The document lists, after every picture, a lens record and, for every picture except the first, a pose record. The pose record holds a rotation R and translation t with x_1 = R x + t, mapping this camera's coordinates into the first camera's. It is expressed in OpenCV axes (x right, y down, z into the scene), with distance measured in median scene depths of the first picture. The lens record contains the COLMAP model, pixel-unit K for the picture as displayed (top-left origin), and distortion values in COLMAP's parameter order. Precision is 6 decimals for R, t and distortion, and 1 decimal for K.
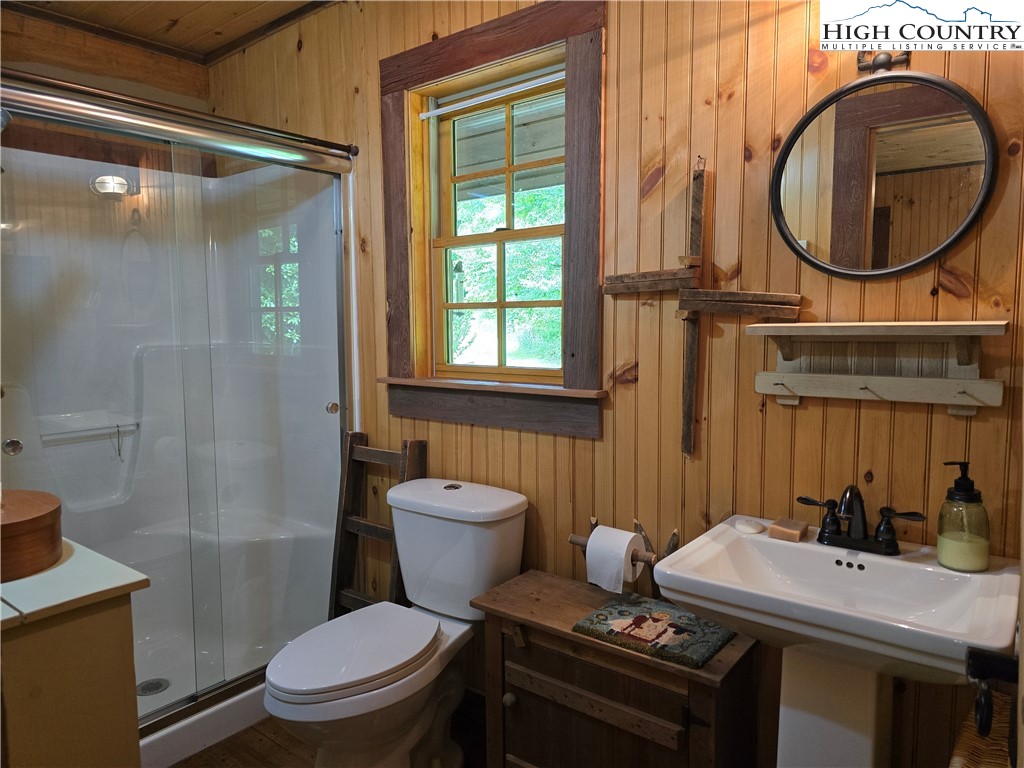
lens RADIAL K [[682.1, 0, 515.7], [0, 682.1, 386.6], [0, 0, 1]] dist [0.047709, -0.025864]
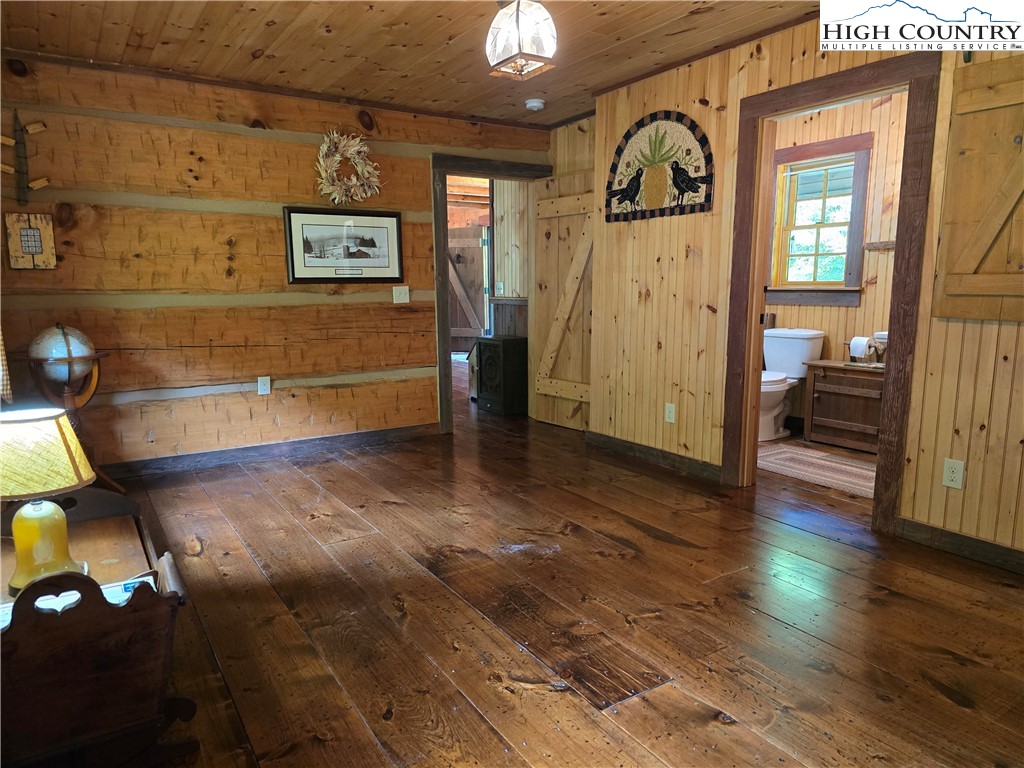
lens RADIAL K [[682.1, 0, 501.3], [0, 682.1, 387.0], [0, 0, 1]] dist [0.047709, -0.025864]
pose [[0.928513, 0.051925, -0.367651, -0.159300], [-0.021967, 0.996121, 0.085208, 0.188528], [0.370650, -0.071040, 0.926052, -1.949911]]
